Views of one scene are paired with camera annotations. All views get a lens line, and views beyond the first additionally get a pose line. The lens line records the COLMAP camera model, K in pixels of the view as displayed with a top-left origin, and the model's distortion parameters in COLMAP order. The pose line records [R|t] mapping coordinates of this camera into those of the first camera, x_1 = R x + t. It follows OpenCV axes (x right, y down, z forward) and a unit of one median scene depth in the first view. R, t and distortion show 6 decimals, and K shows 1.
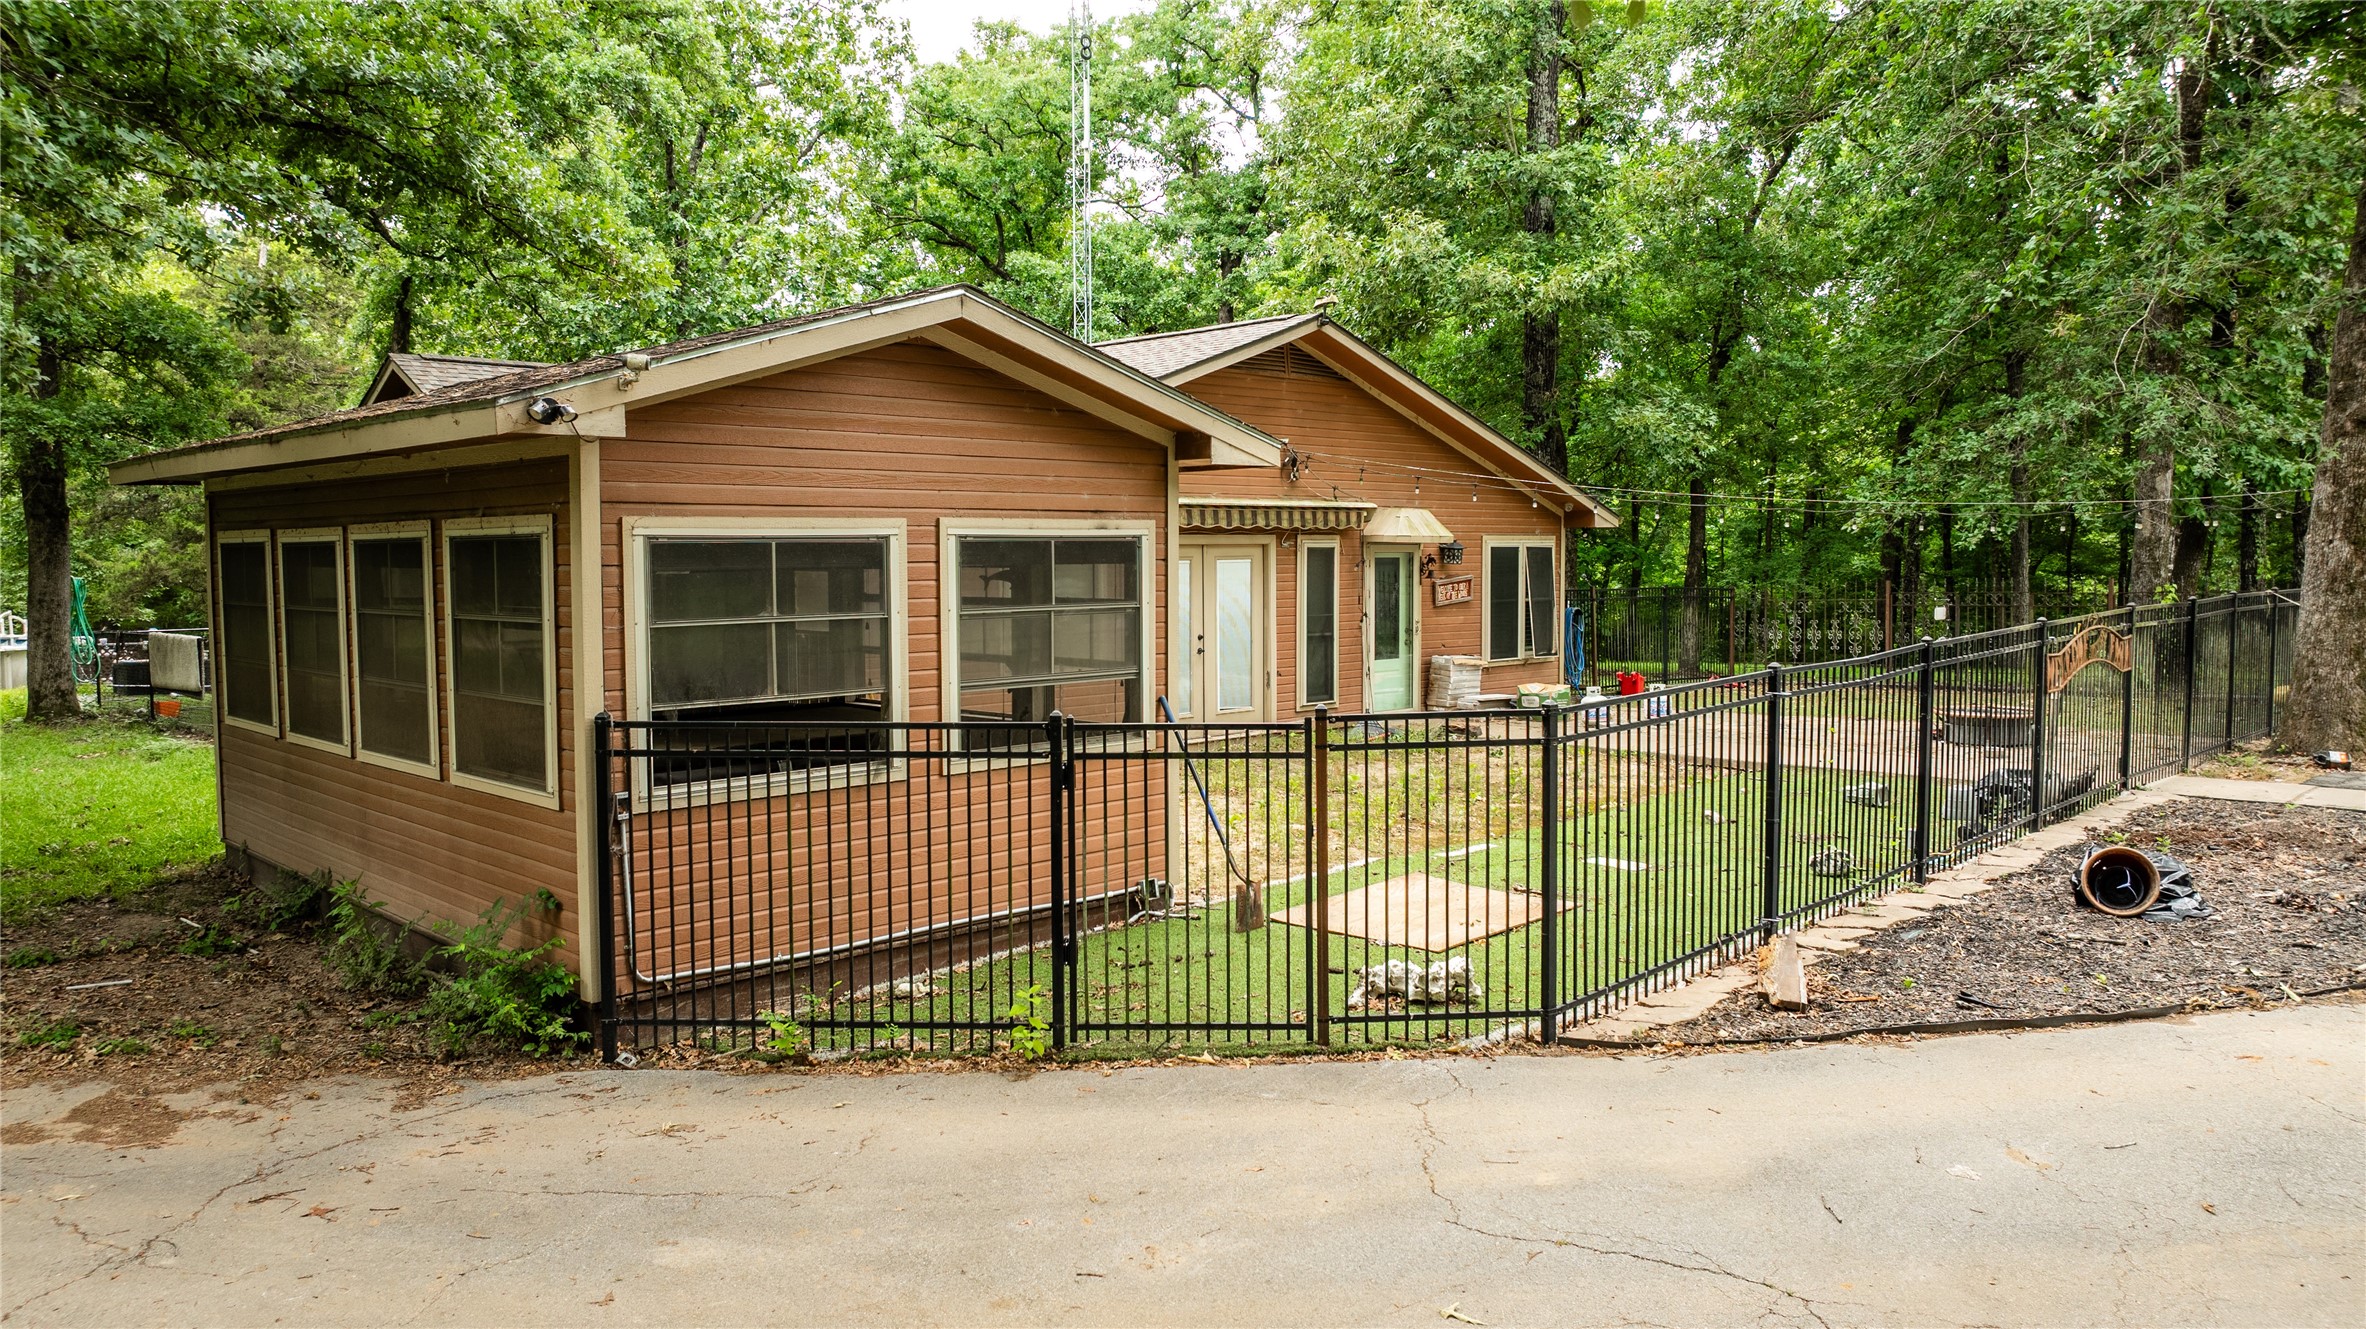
lens RADIAL K [[1656.5, 0, 1189.6], [0, 1656.5, 673.1], [0, 0, 1]] dist [-0.003623, -0.001078]
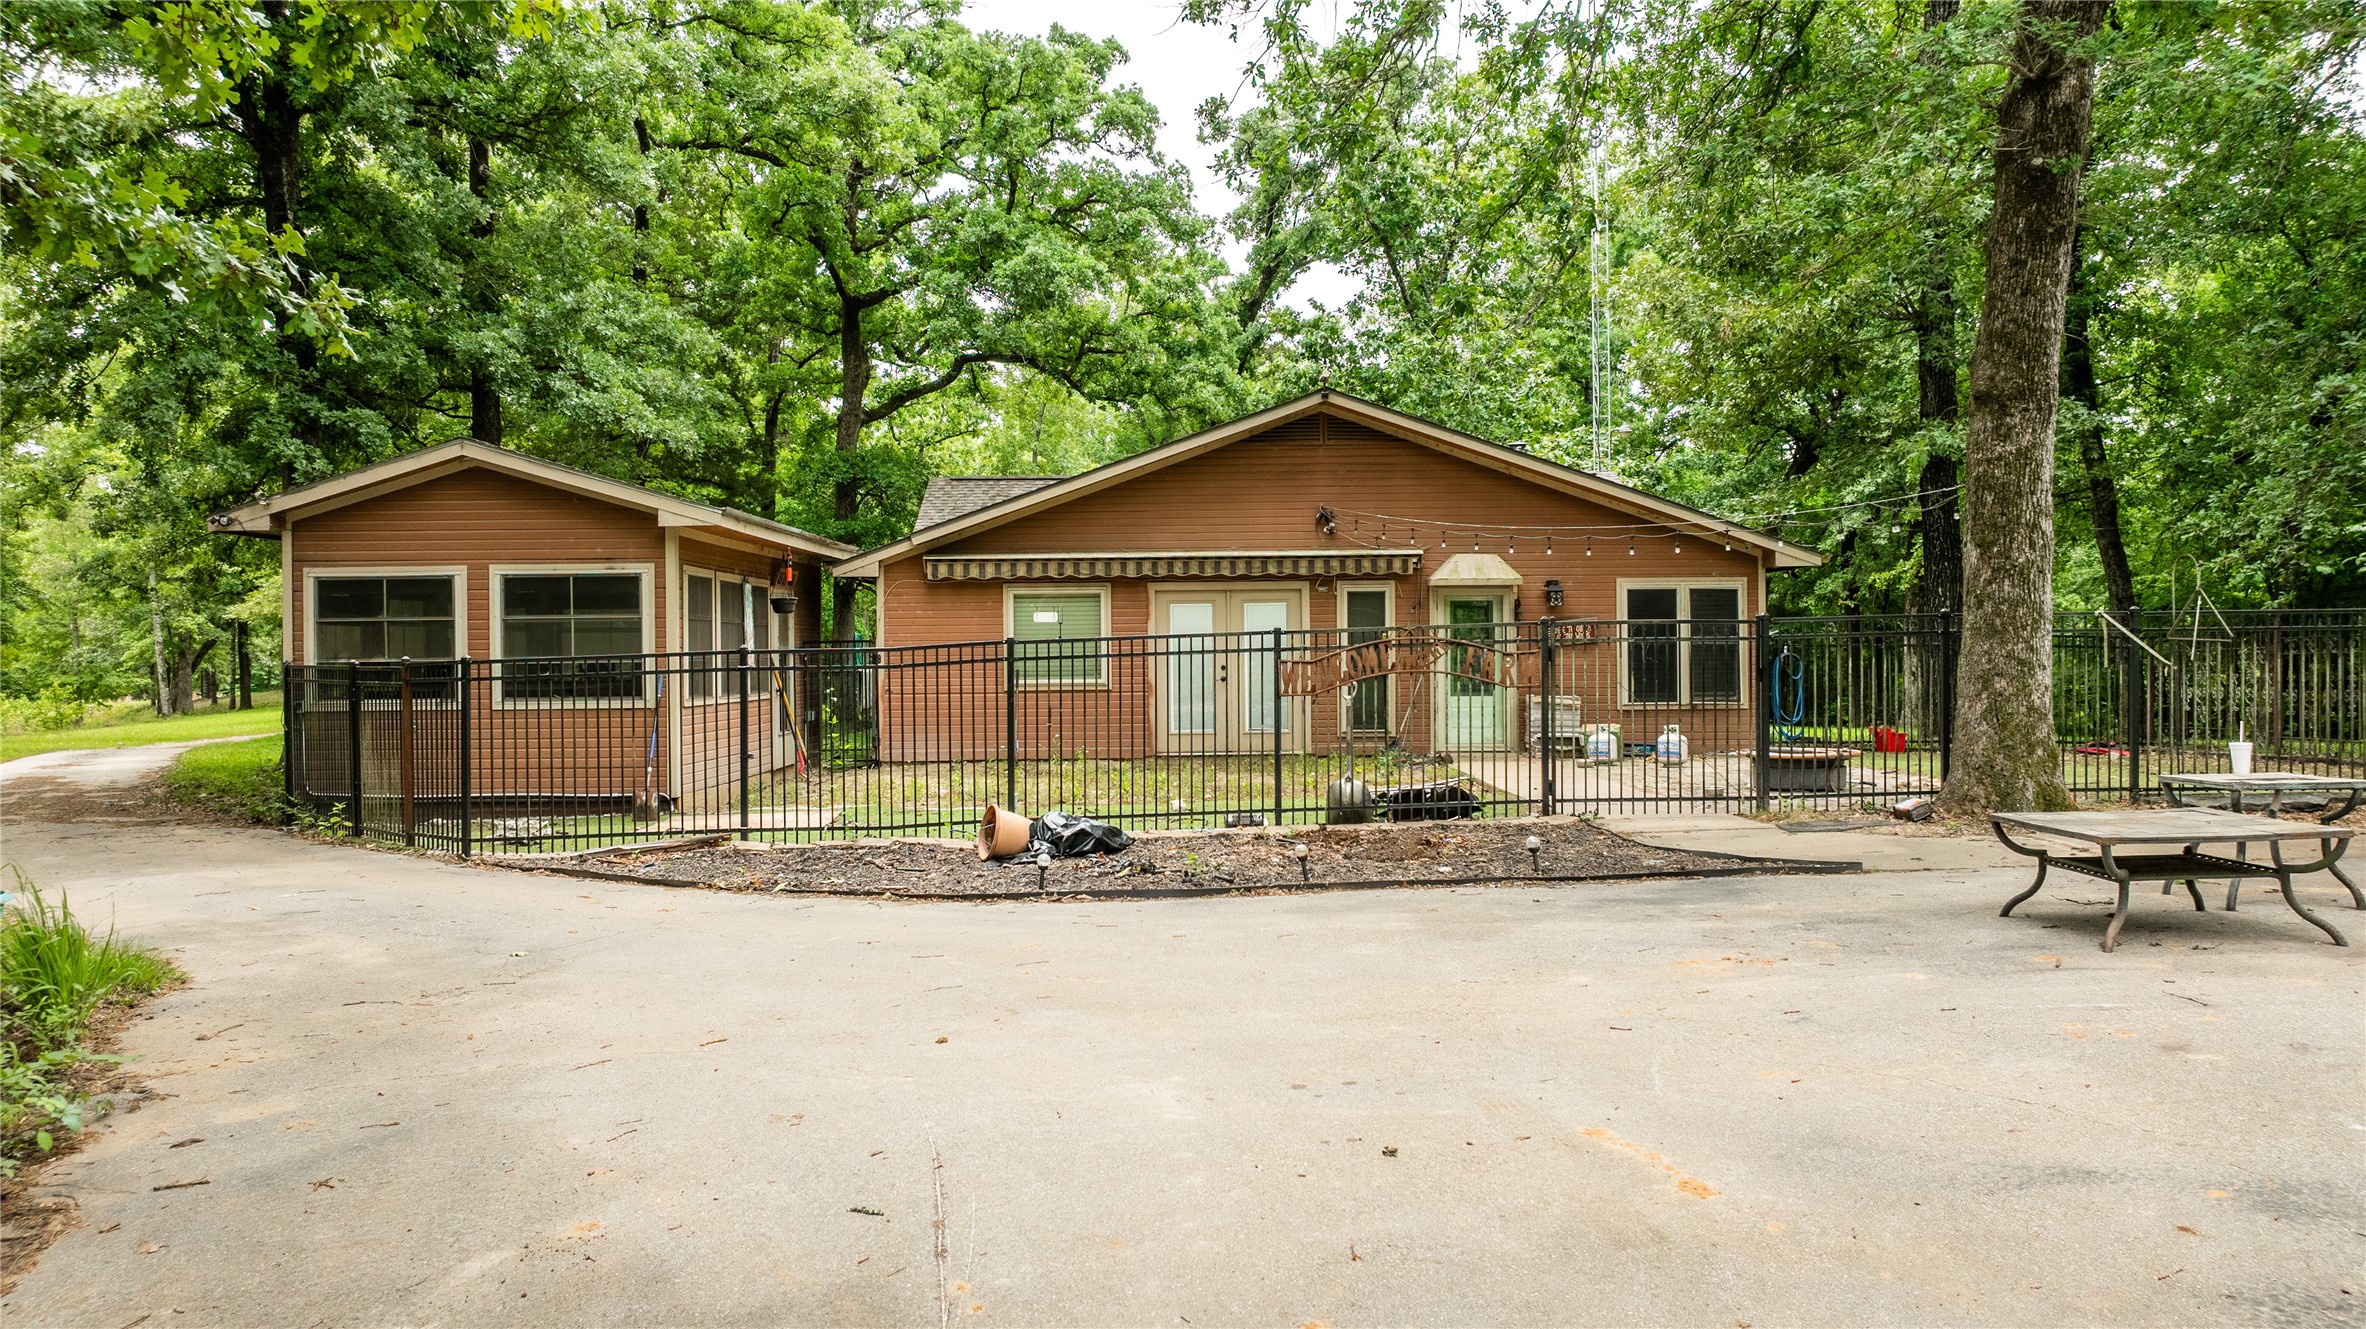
lens RADIAL K [[1656.5, 0, 1190.1], [0, 1656.5, 668.6], [0, 0, 1]] dist [-0.003623, -0.001078]
pose [[0.718660, 0.006714, -0.695329, 0.803183], [-0.045682, 0.998249, -0.037576, 0.024691], [0.693860, 0.058768, 0.717708, 0.122357]]
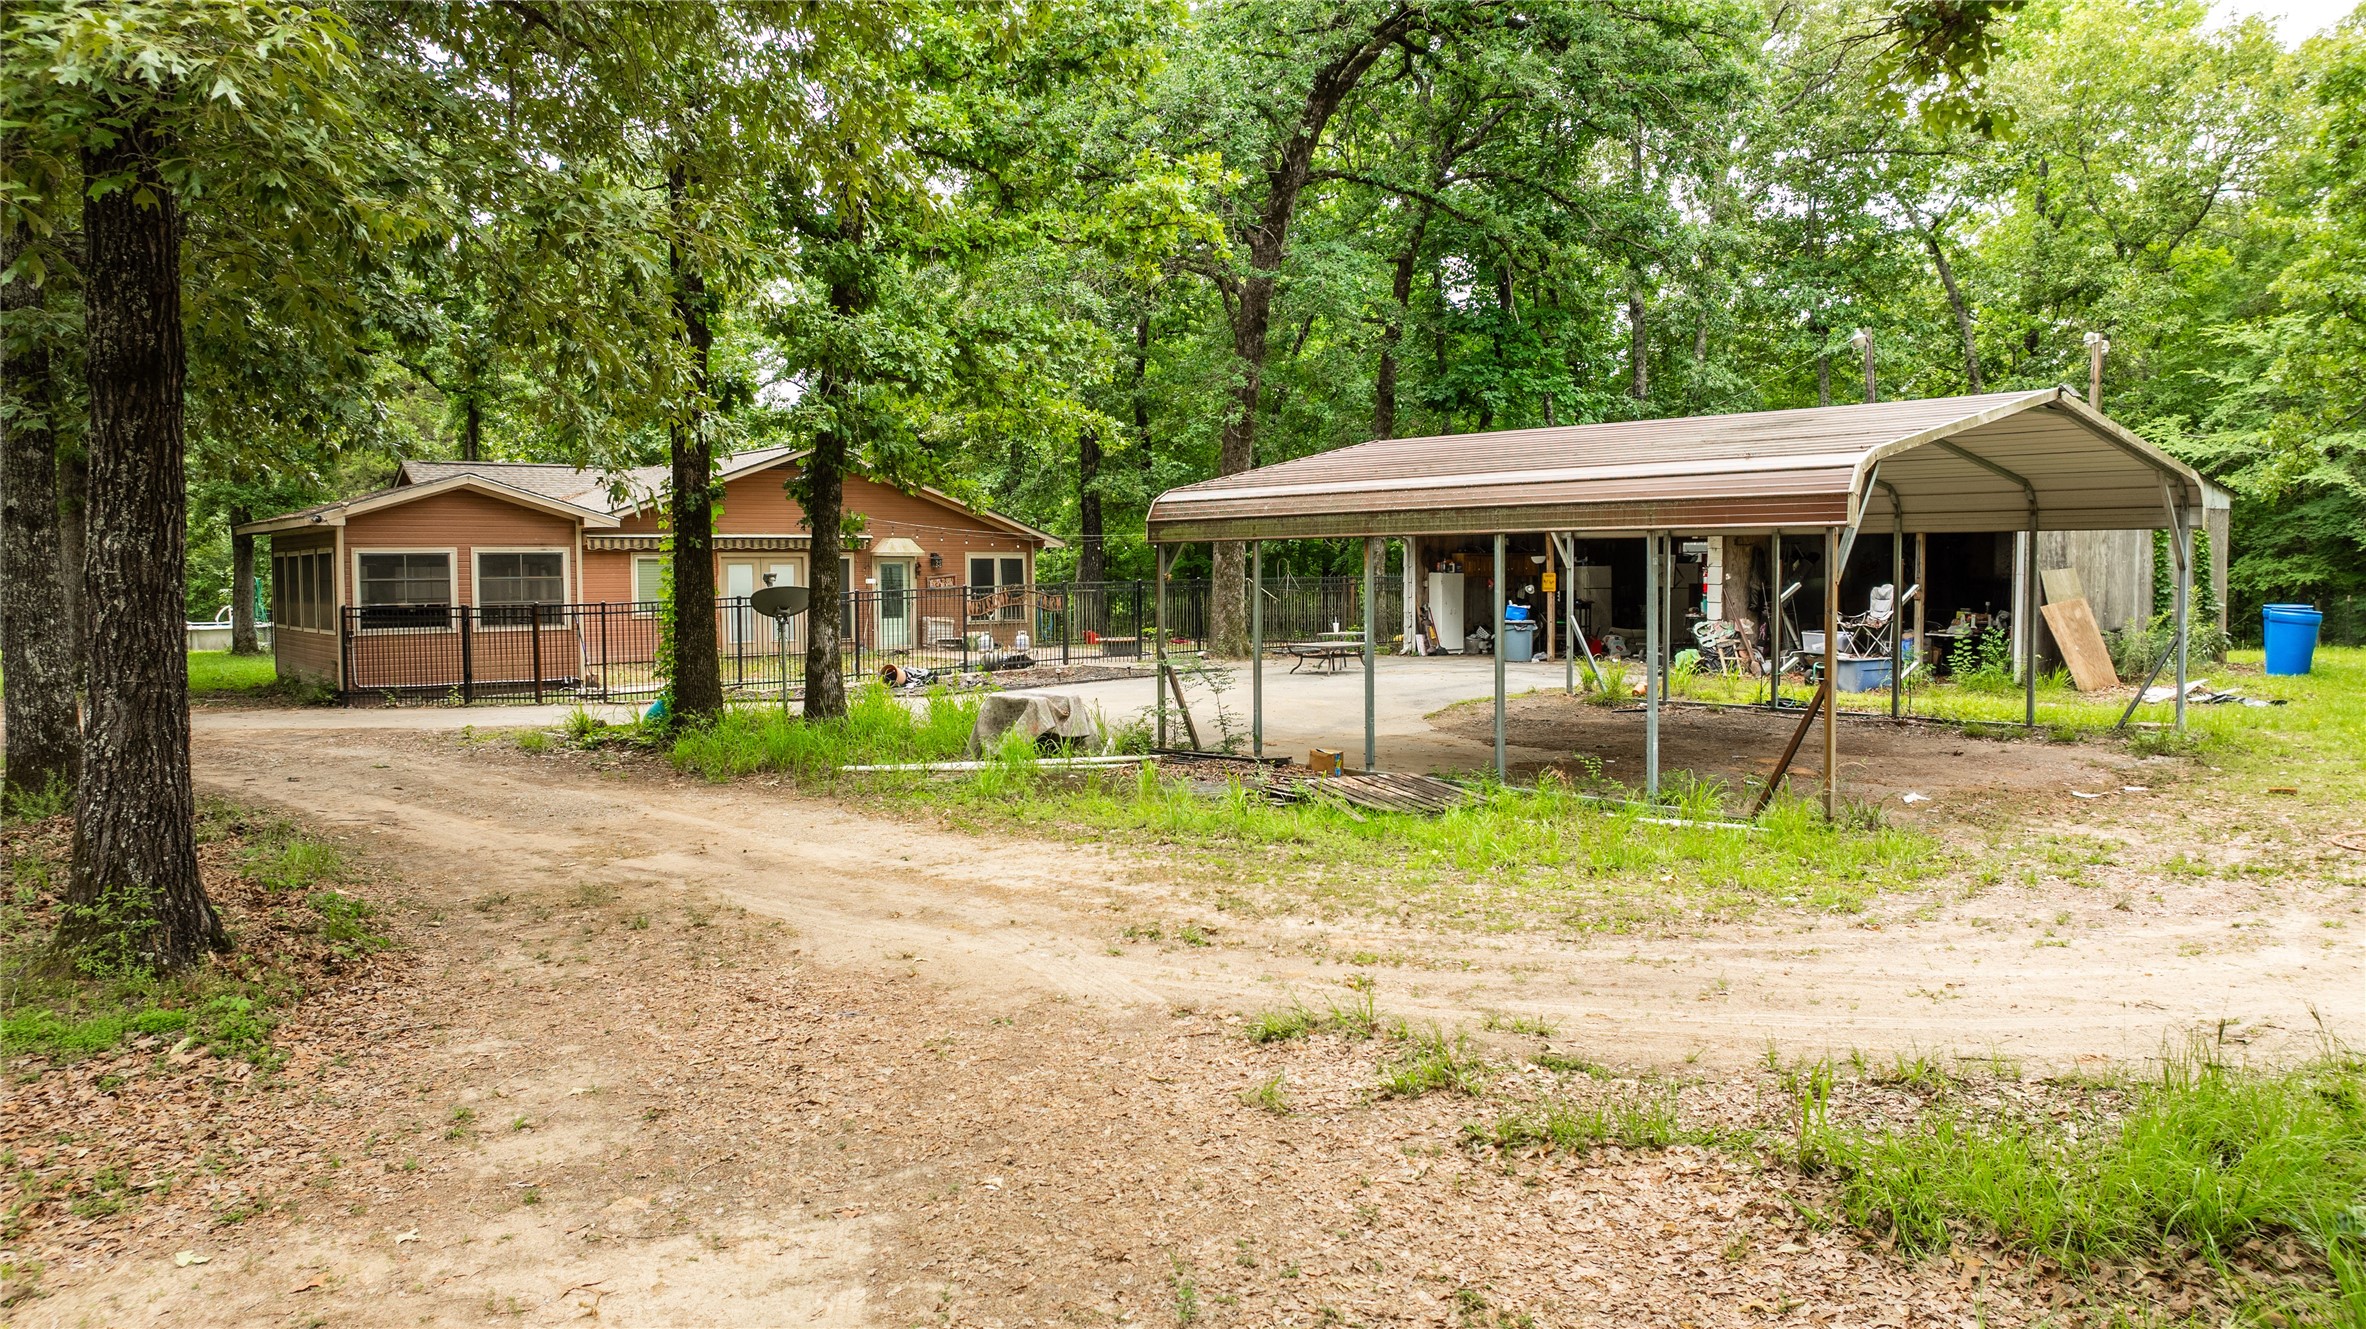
lens RADIAL K [[1656.5, 0, 1182.6], [0, 1656.5, 657.3], [0, 0, 1]] dist [-0.003623, -0.001078]
pose [[0.992316, 0.004288, -0.123652, 0.747256], [-0.006826, 0.999775, -0.020104, 0.078686], [0.123538, 0.020794, 0.992122, -0.907515]]
